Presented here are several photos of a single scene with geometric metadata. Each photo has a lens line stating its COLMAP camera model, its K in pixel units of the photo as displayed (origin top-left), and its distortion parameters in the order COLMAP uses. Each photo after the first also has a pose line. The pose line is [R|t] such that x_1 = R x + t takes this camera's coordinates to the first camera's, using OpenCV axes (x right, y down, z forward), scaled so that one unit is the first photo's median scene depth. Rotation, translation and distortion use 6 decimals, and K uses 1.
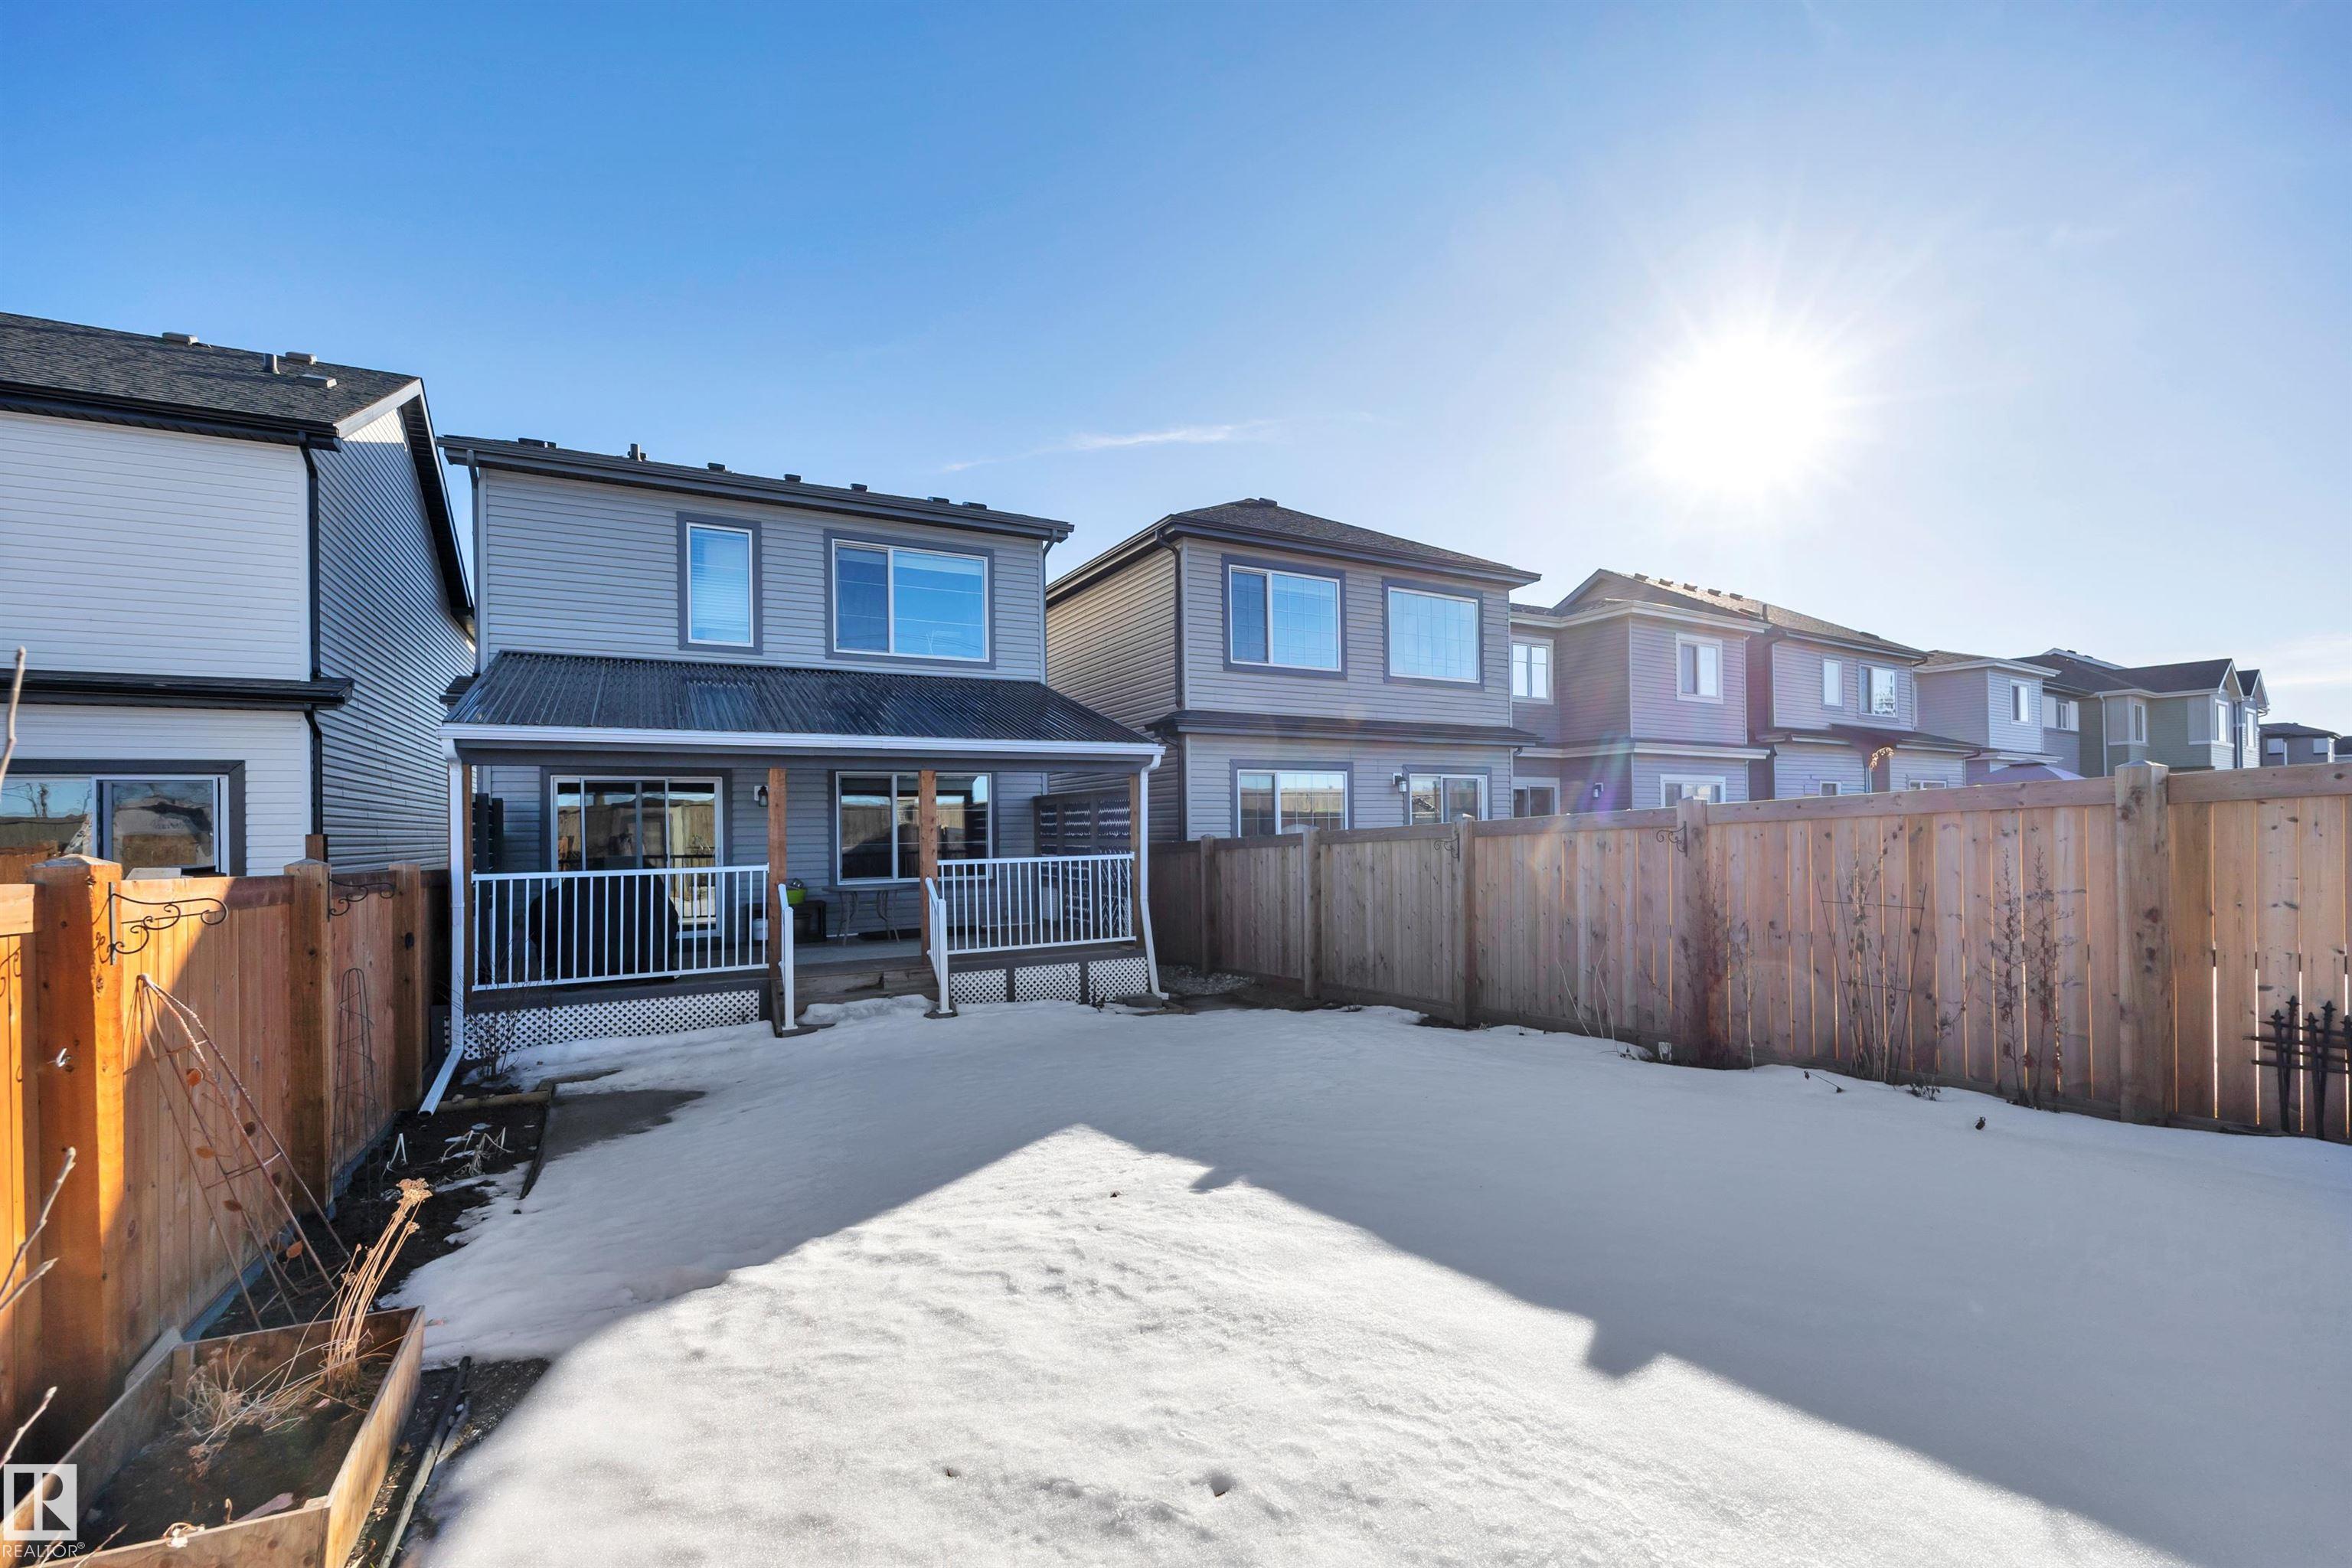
lens RADIAL K [[1031.2, 0, 1175.4], [0, 1031.2, 799.1], [0, 0, 1]] dist [0.002337, 0.000248]
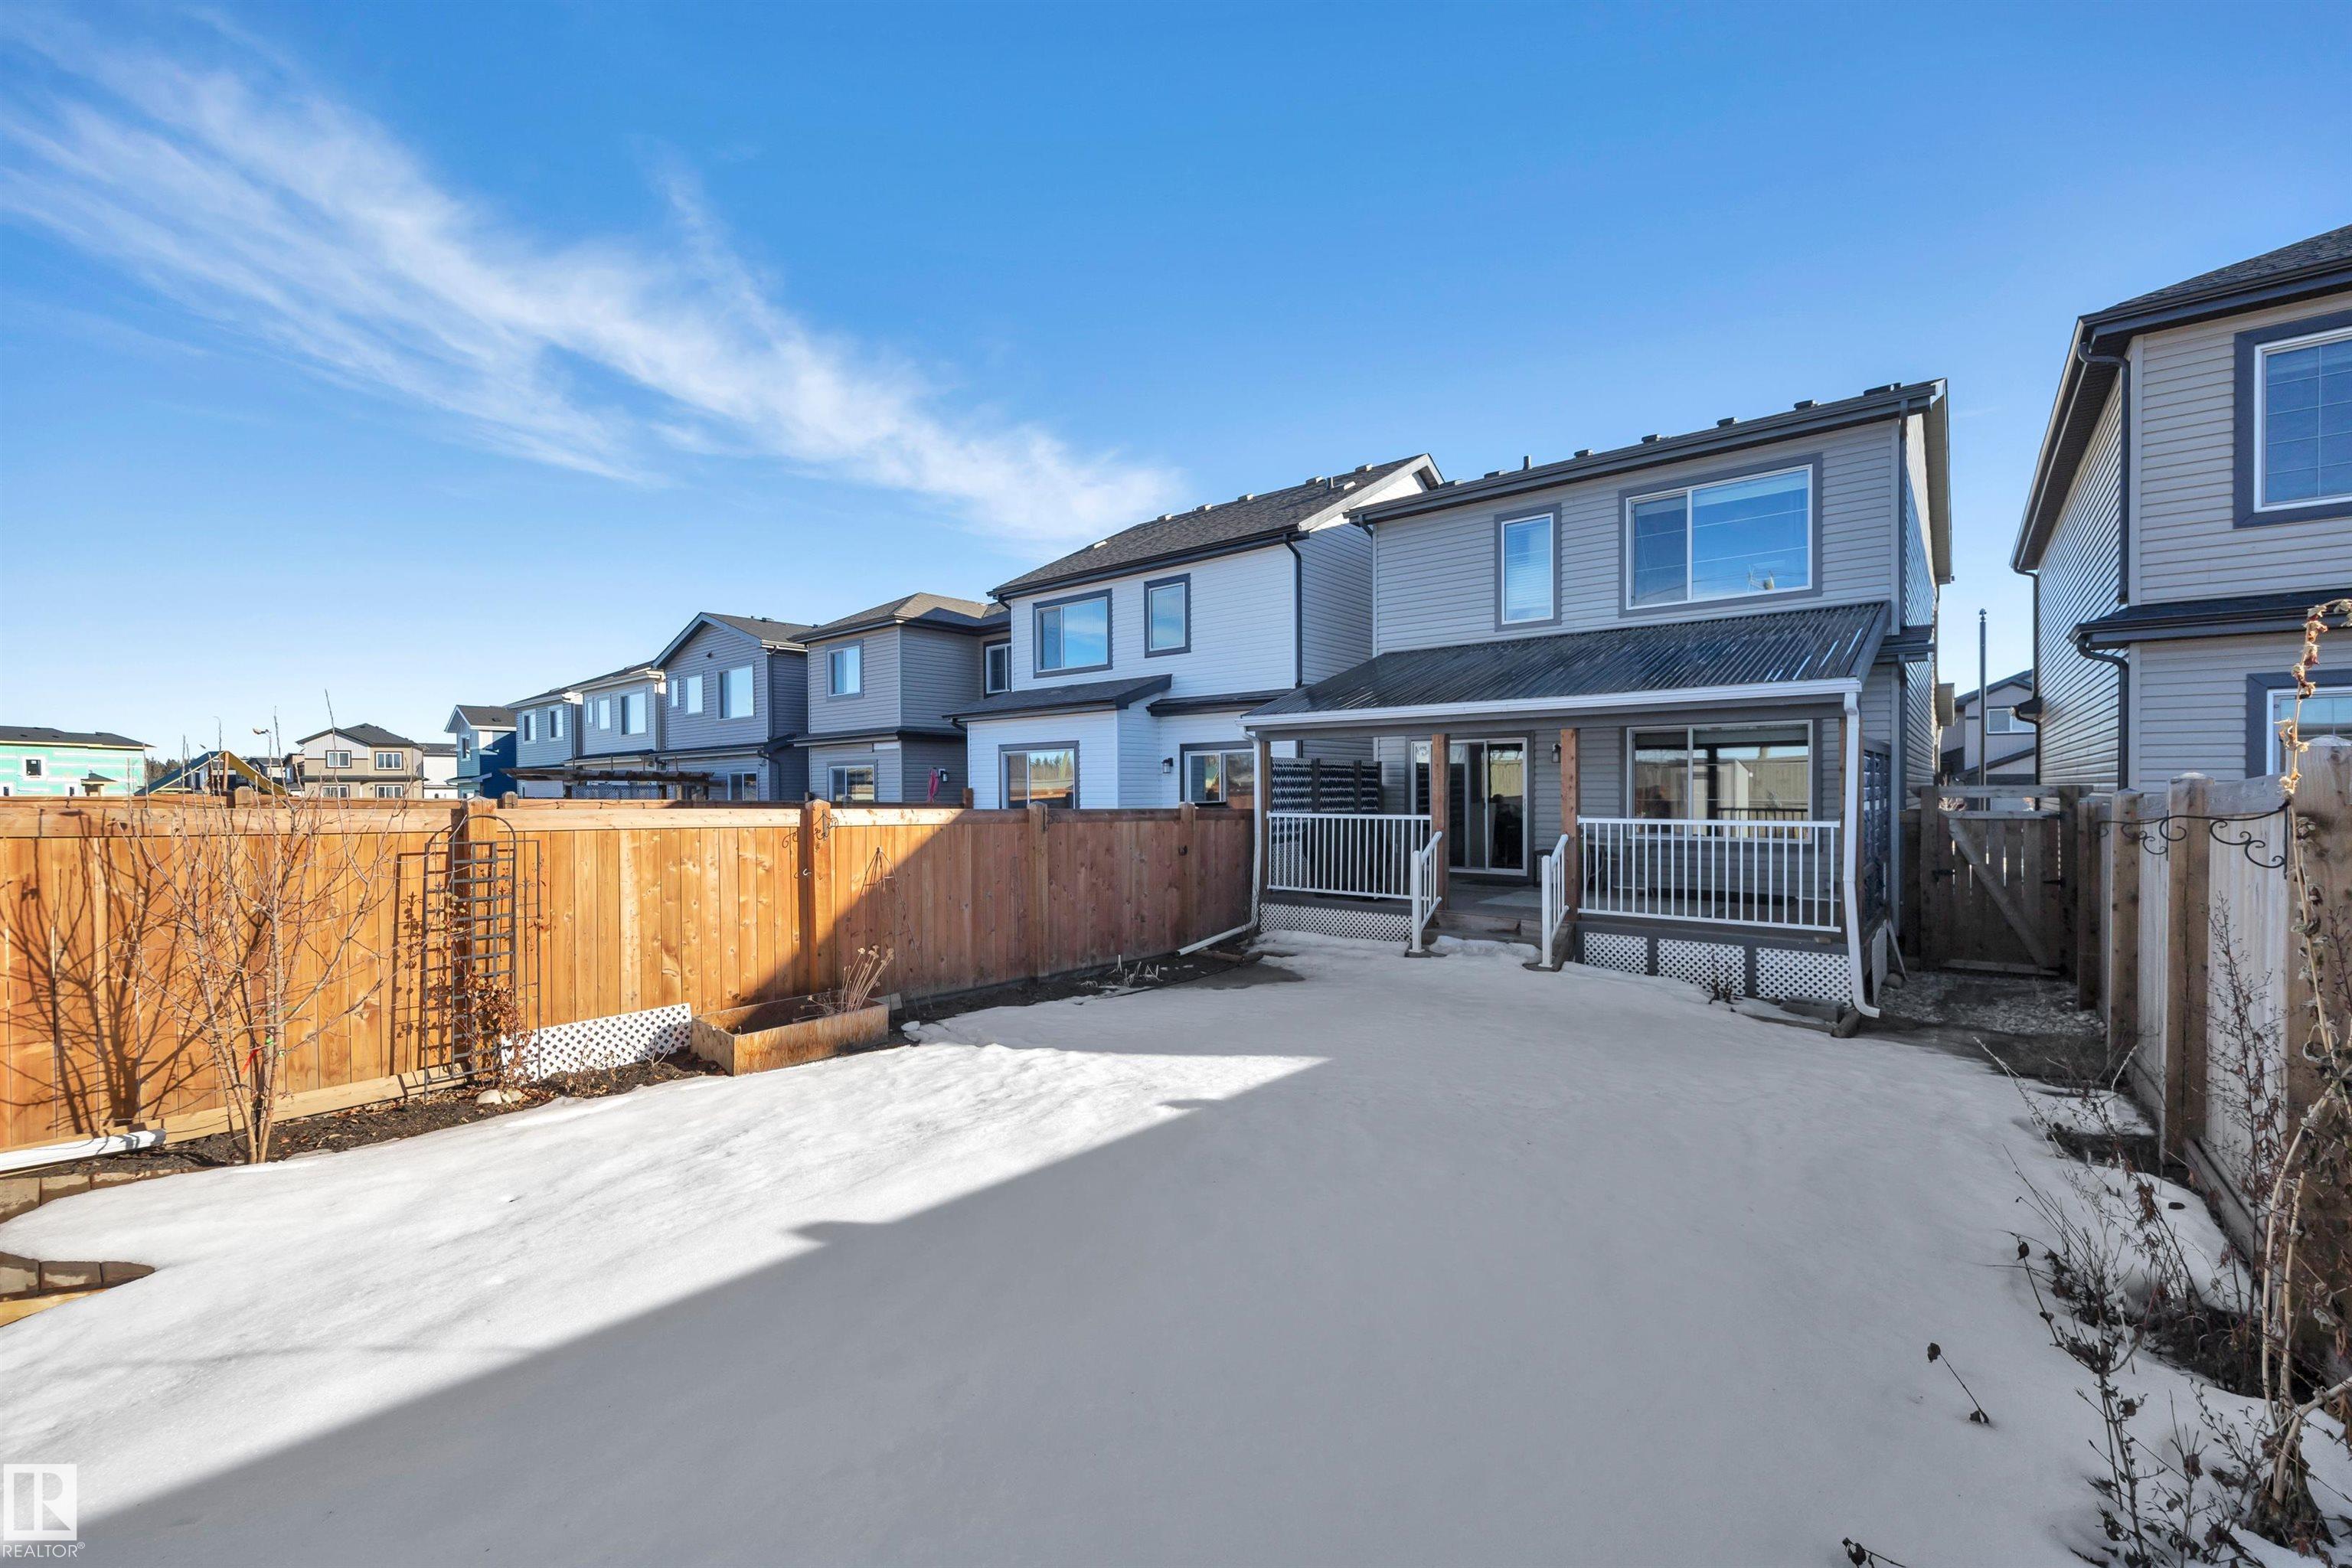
lens RADIAL K [[939.3, 0, 1152.6], [0, 939.3, 786.9], [0, 0, 1]] dist [0.001926, -0.000035]
pose [[0.357431, 0.015424, -0.933812, 0.389408], [0.026306, 0.999301, 0.026575, -0.005269], [0.933569, -0.034064, 0.356775, 0.235450]]
